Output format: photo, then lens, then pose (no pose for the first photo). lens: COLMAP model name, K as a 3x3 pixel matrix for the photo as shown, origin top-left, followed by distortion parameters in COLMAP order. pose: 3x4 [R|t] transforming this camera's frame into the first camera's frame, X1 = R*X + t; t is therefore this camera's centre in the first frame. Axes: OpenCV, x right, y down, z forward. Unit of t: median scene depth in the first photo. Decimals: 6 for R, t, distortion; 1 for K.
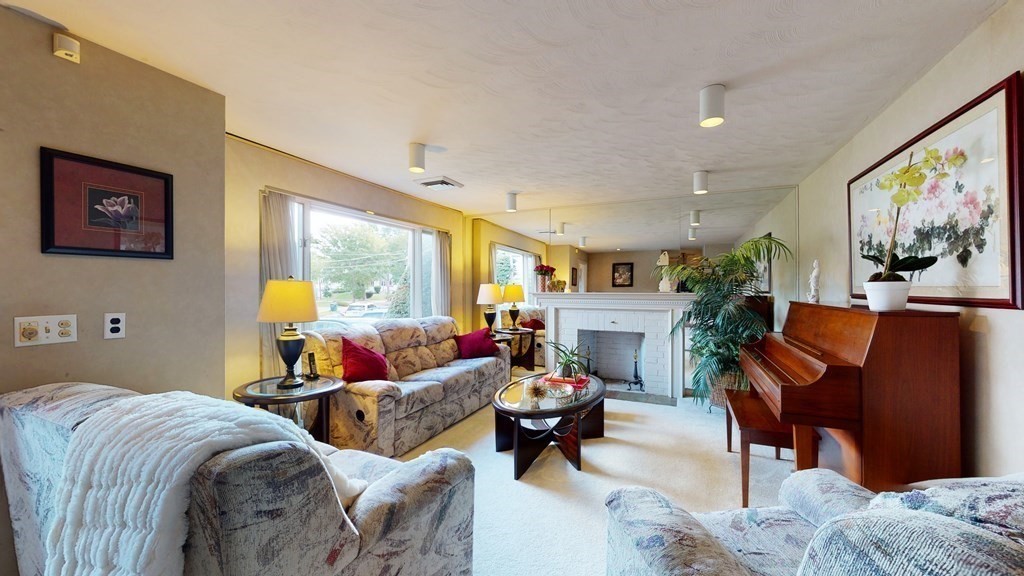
lens RADIAL K [[375.3, 0, 511.7], [0, 375.3, 286.8], [0, 0, 1]] dist [-0.001172, -0.000077]
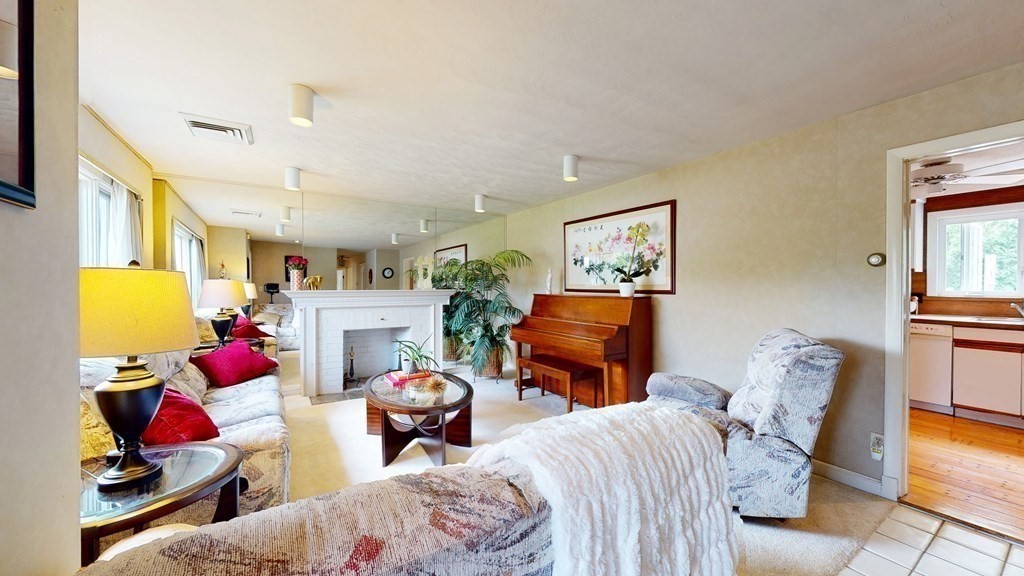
lens RADIAL K [[375.1, 0, 512.2], [0, 375.1, 288.6], [0, 0, 1]] dist [0.000480, -0.000007]
pose [[0.541598, -0.006970, 0.840608, -0.943480], [-0.003878, 0.999934, 0.010789, -0.000280], [-0.840628, -0.009103, 0.541536, 0.382473]]
